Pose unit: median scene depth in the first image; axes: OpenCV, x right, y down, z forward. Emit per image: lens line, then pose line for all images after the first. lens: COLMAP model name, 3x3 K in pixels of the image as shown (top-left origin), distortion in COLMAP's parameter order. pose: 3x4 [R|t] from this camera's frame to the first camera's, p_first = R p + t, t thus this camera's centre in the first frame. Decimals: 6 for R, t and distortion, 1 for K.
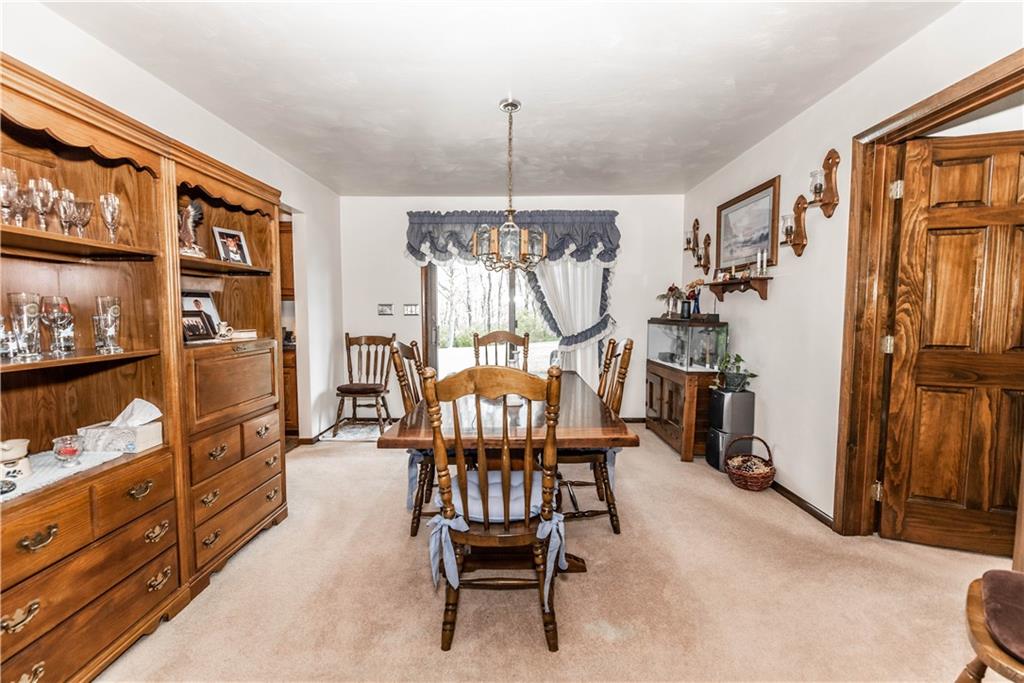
lens RADIAL K [[436.5, 0, 508.3], [0, 436.5, 339.7], [0, 0, 1]] dist [0.000271, -0.000384]
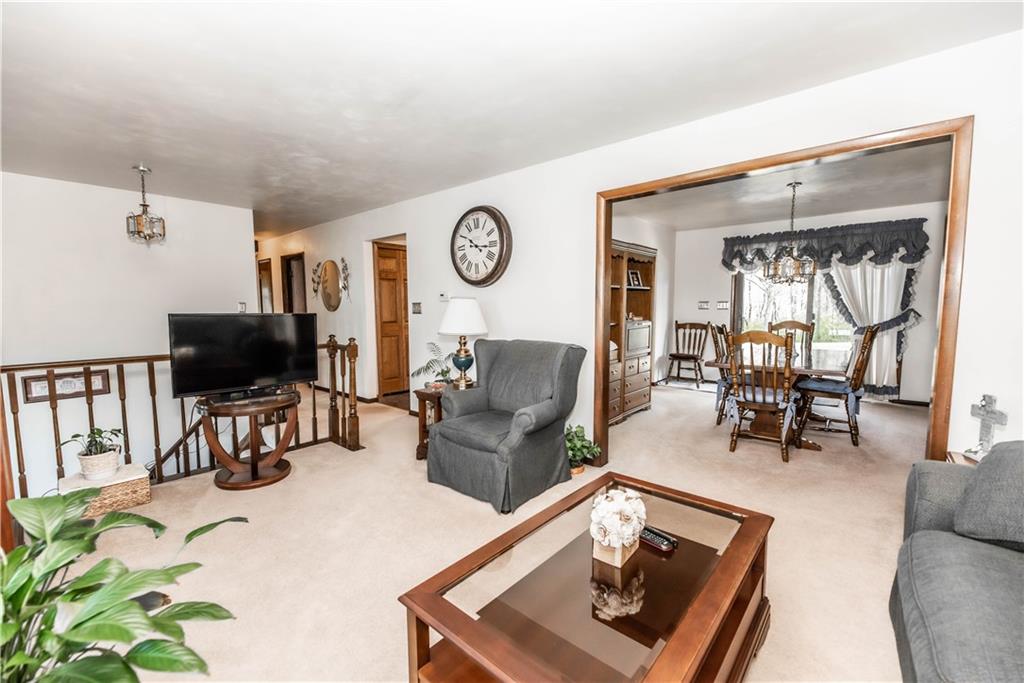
lens RADIAL K [[418.4, 0, 512.0], [0, 418.4, 341.5], [0, 0, 1]] dist [-0.001381, 0.000025]
pose [[0.777366, 0.051516, -0.626936, 0.111231], [-0.036788, 0.998658, 0.036447, 0.026234], [0.627972, -0.005269, 0.778218, -0.524163]]
